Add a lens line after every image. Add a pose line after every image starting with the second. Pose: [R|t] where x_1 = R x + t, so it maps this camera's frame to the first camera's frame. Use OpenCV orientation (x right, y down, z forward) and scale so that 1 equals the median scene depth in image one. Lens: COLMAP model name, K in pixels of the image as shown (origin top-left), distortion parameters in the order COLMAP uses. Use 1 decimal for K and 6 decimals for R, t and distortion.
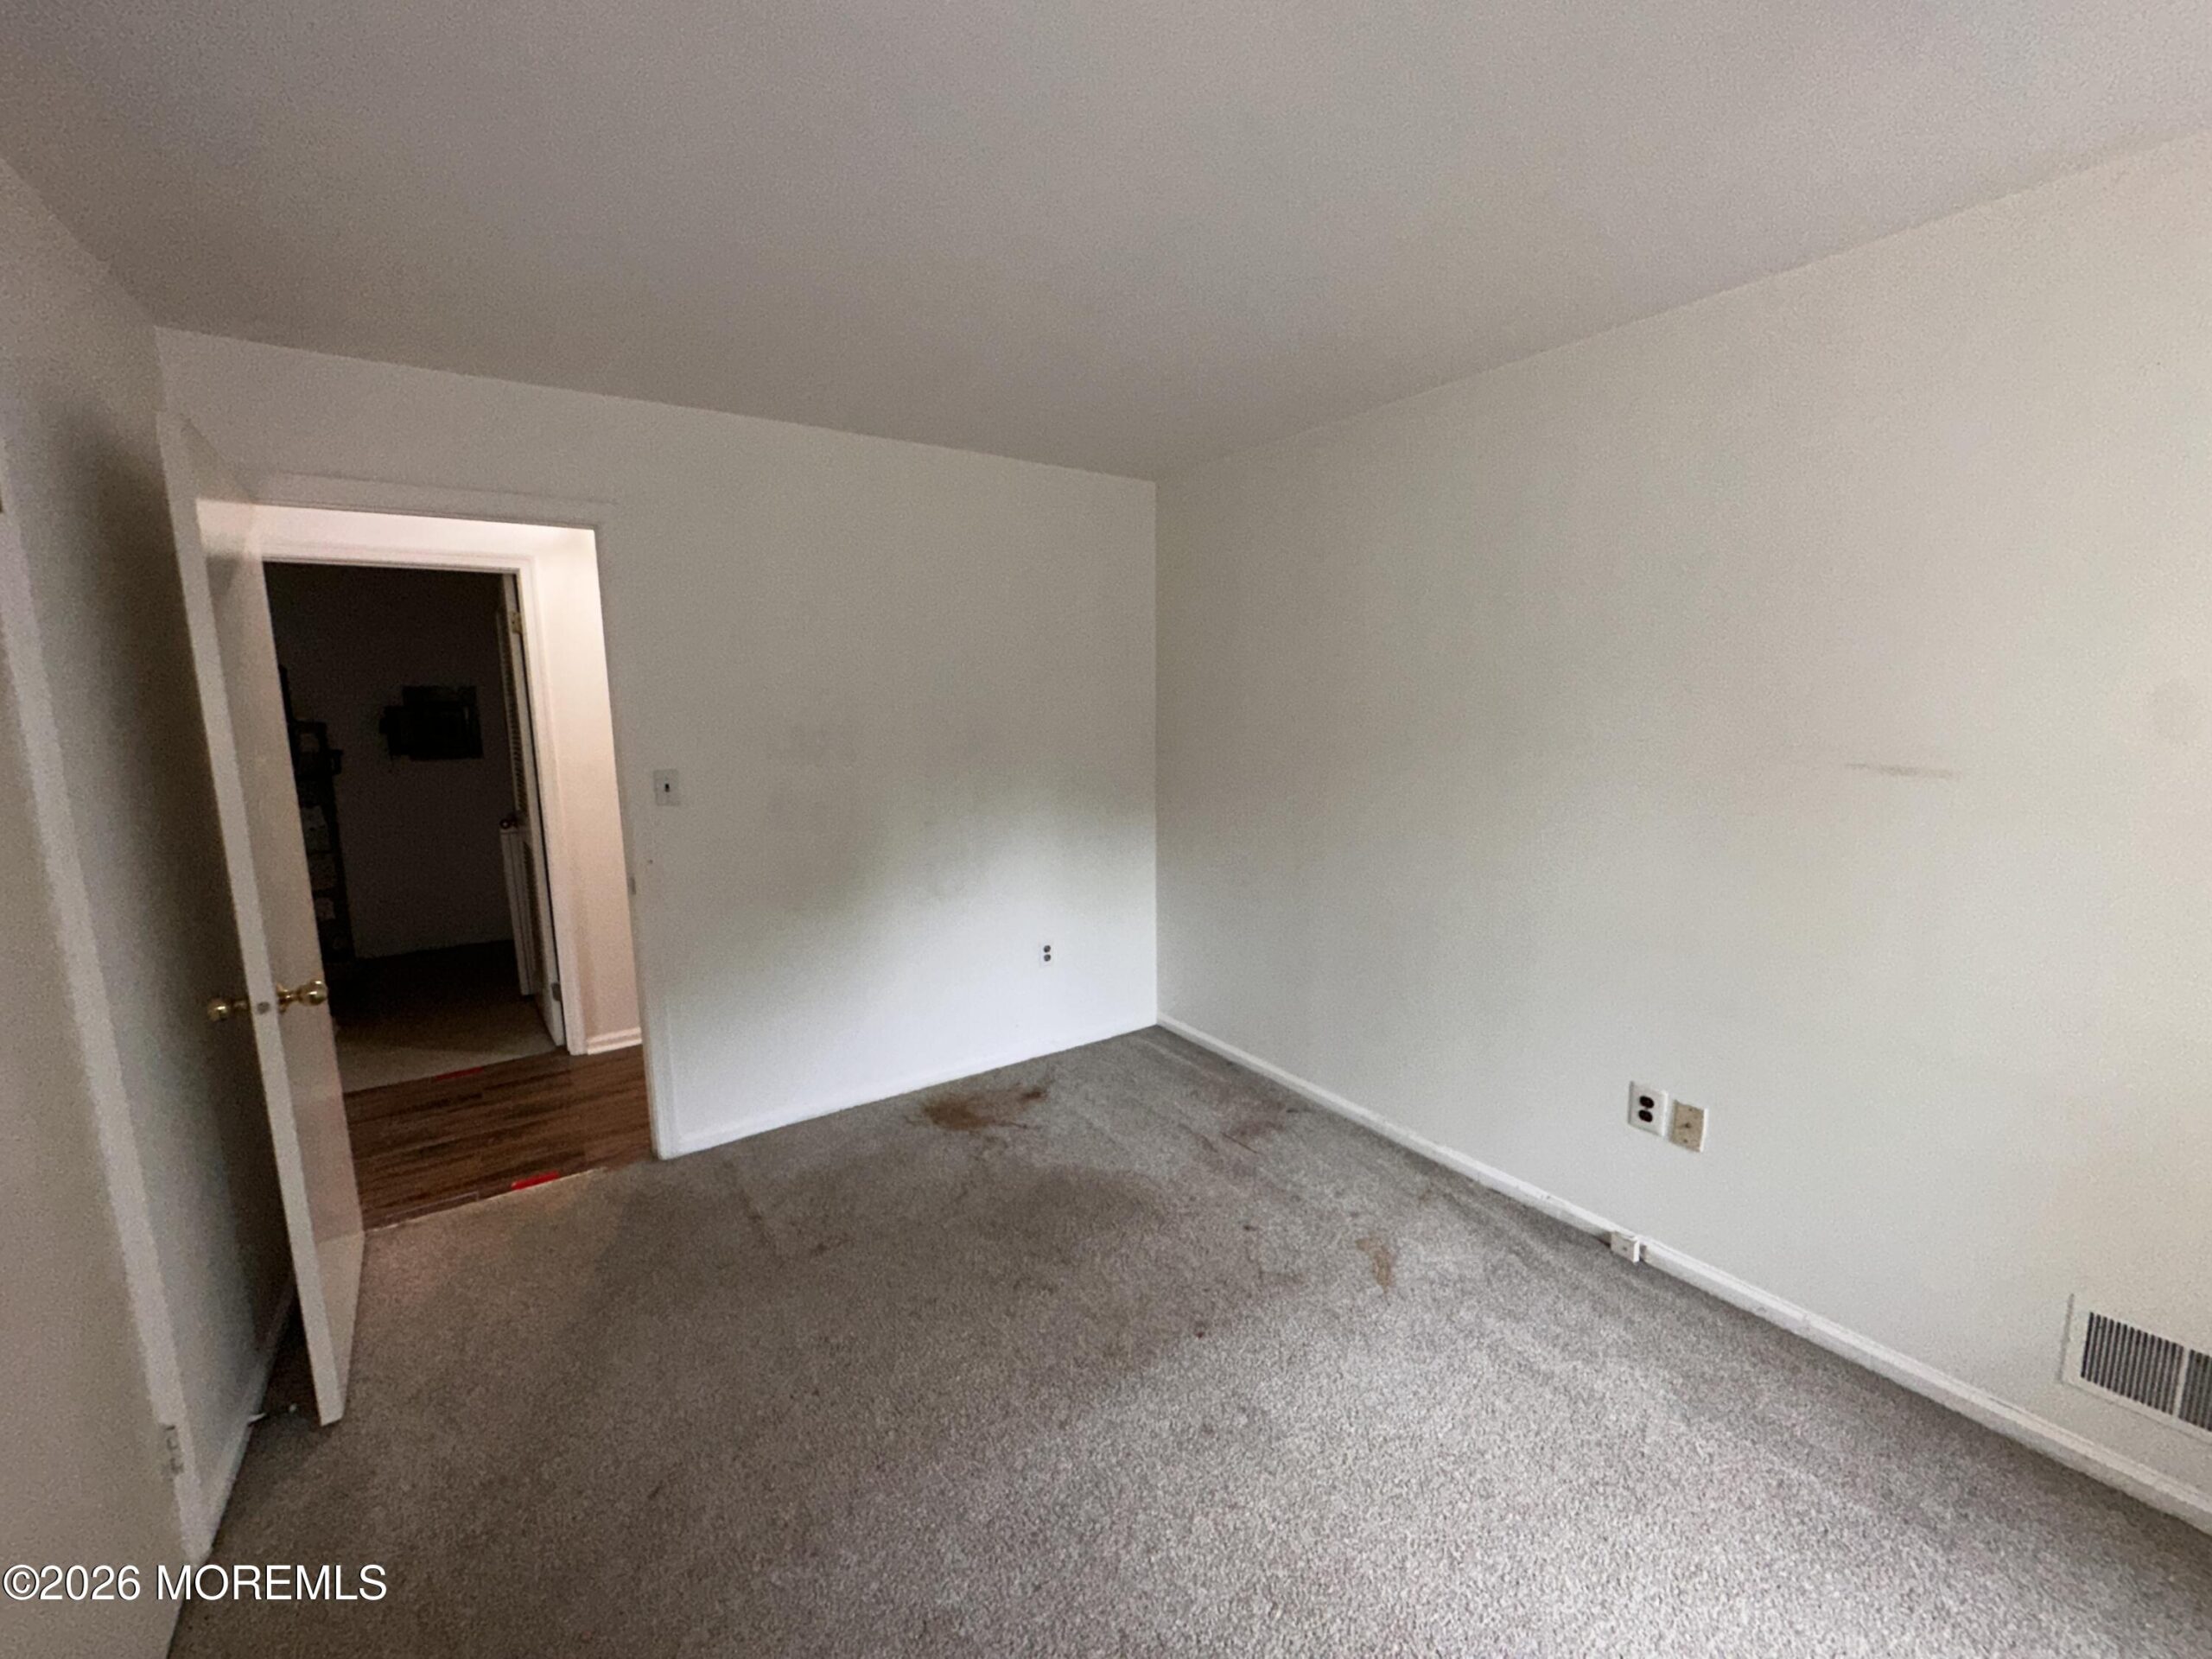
lens RADIAL K [[888.0, 0, 1103.9], [0, 888.0, 822.5], [0, 0, 1]] dist [-0.006443, -0.000094]
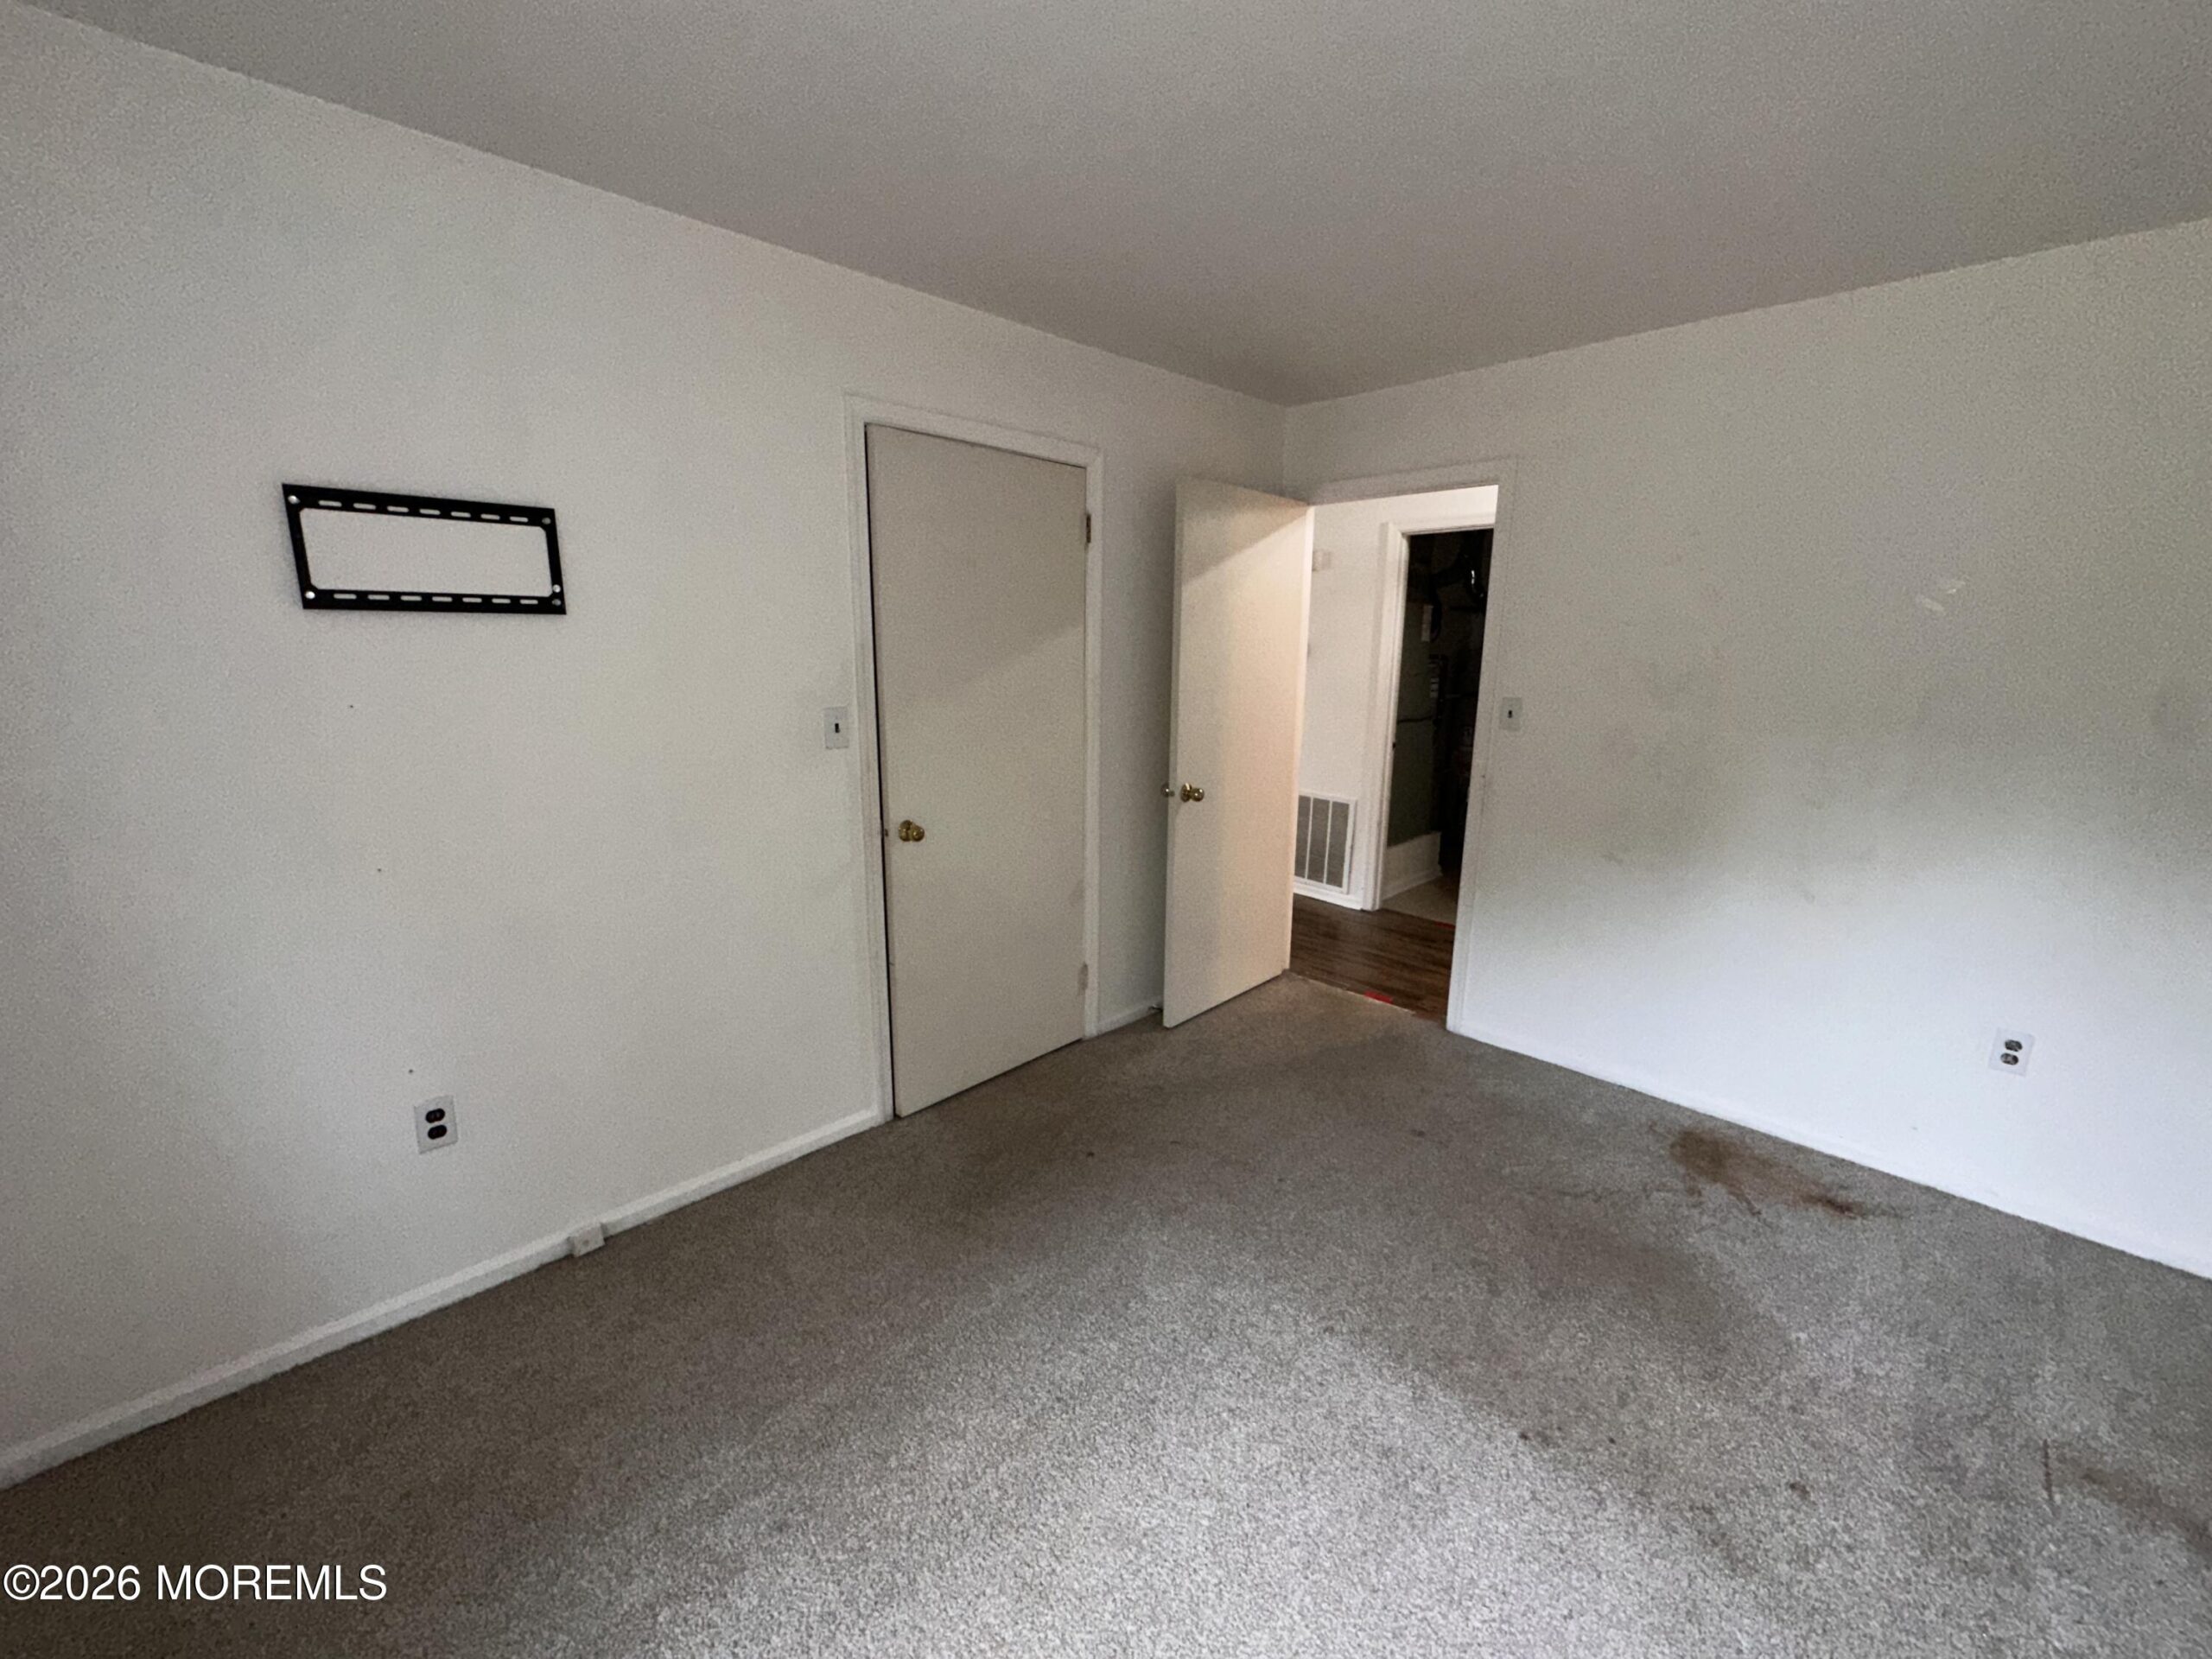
lens RADIAL K [[888.0, 0, 1103.9], [0, 888.0, 822.5], [0, 0, 1]] dist [-0.006443, -0.000094]
pose [[0.167788, 0.212962, -0.962546, 0.550644], [-0.154461, 0.970008, 0.187688, -0.039630], [0.973647, 0.117184, 0.195650, 0.324692]]
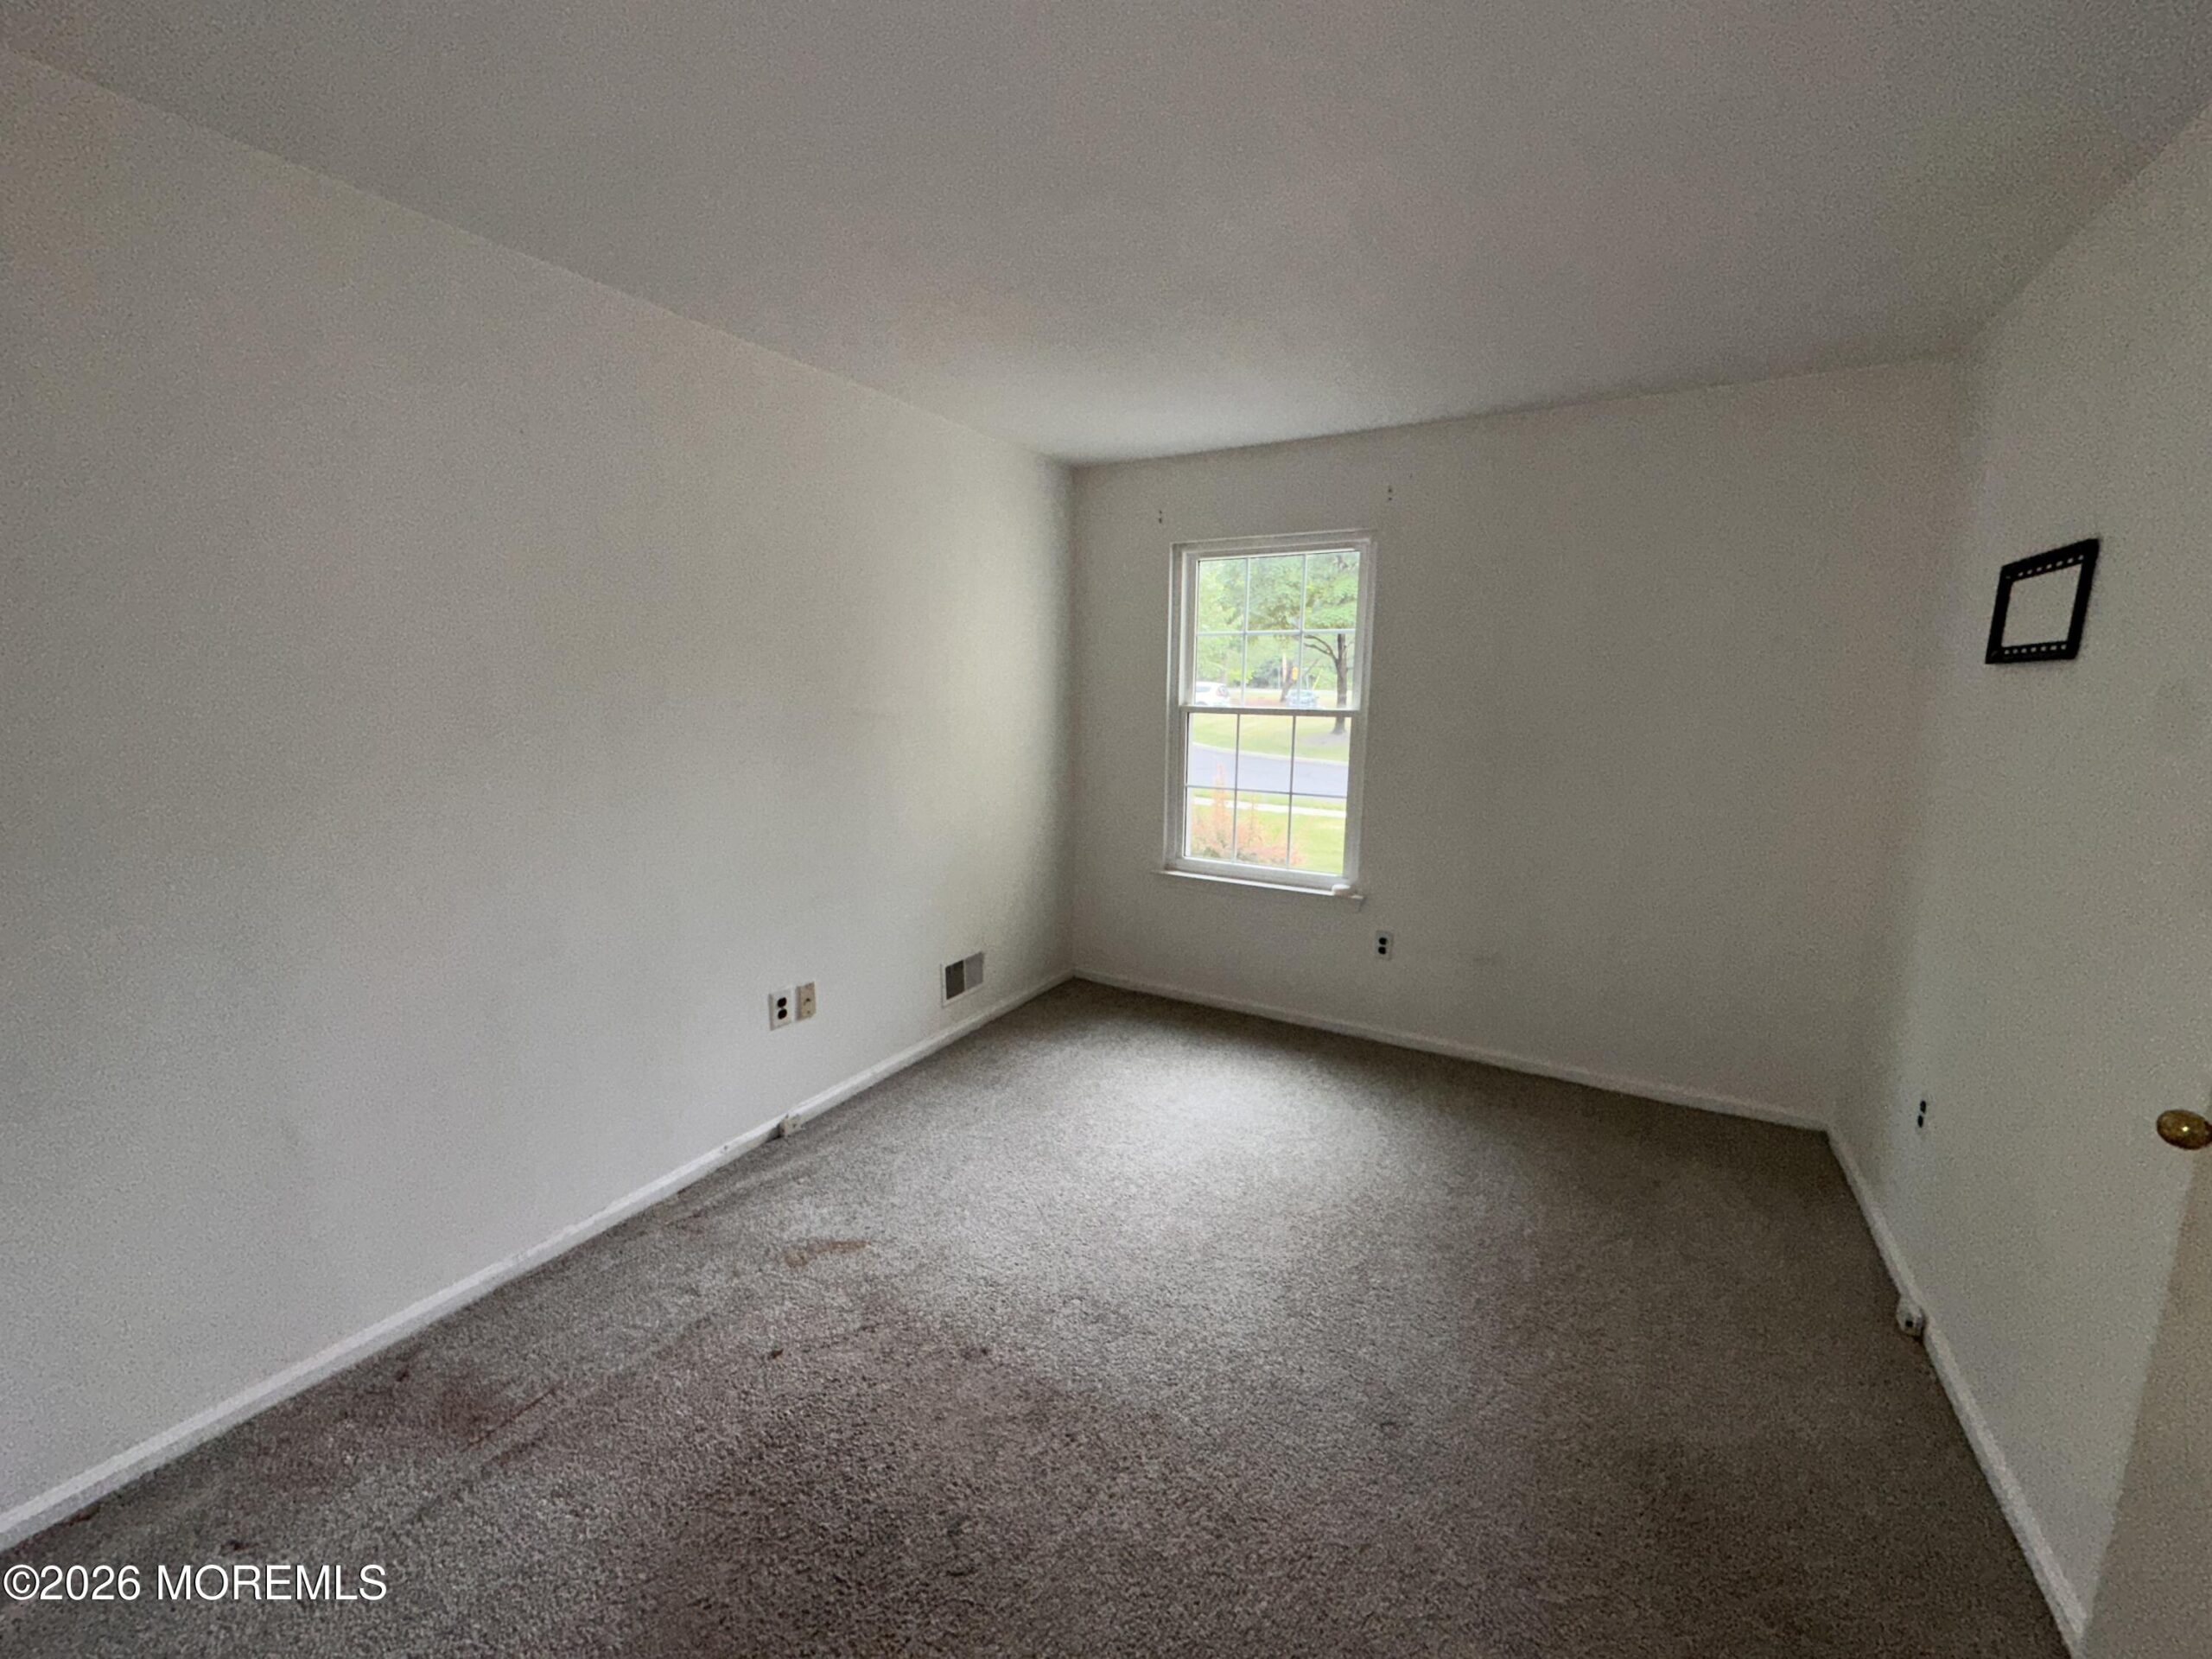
lens RADIAL K [[888.0, 0, 1103.9], [0, 888.0, 822.5], [0, 0, 1]] dist [-0.006443, -0.000094]
pose [[-0.434751, -0.135362, 0.890320, -0.552547], [0.127615, 0.969402, 0.209701, -0.108089], [-0.891463, 0.204786, -0.404174, 0.912850]]
